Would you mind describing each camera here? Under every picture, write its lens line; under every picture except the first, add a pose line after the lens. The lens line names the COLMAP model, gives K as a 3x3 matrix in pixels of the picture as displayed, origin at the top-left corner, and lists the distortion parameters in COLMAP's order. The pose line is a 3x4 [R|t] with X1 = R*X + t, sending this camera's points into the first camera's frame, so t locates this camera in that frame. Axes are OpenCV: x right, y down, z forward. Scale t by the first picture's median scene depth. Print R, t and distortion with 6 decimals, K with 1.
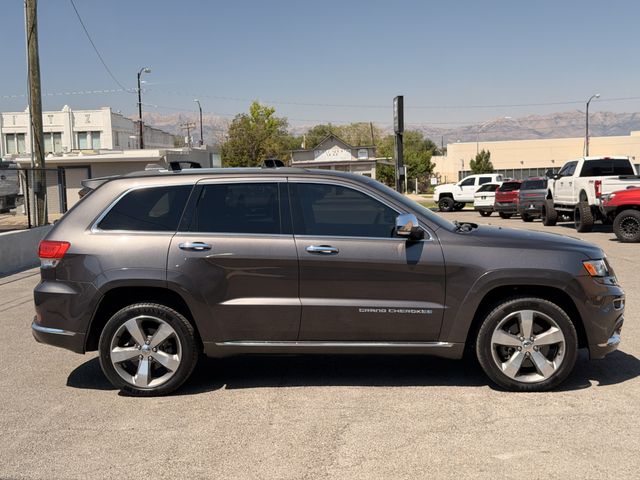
lens RADIAL K [[894.1, 0, 319.1], [0, 894.1, 240.5], [0, 0, 1]] dist [0.087435, 0.000000]
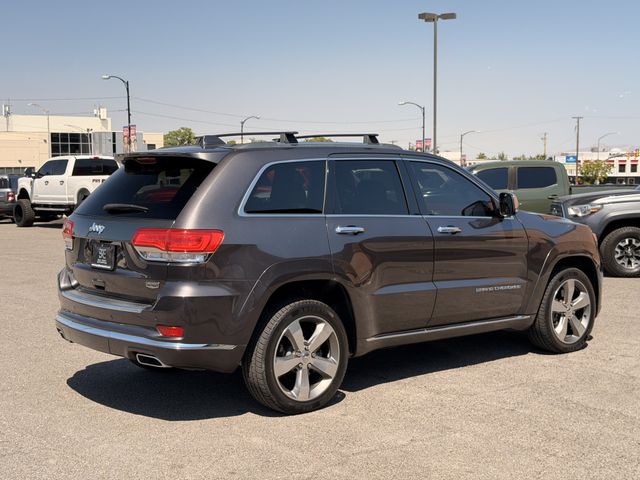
lens RADIAL K [[894.1, 0, 318.8], [0, 894.1, 239.4], [0, 0, 1]] dist [0.087435, 0.000000]
pose [[0.724271, -0.030320, 0.688848, -0.747069], [0.036002, 0.999333, 0.006133, 0.009624], [-0.688575, 0.020358, 0.724880, 0.392448]]
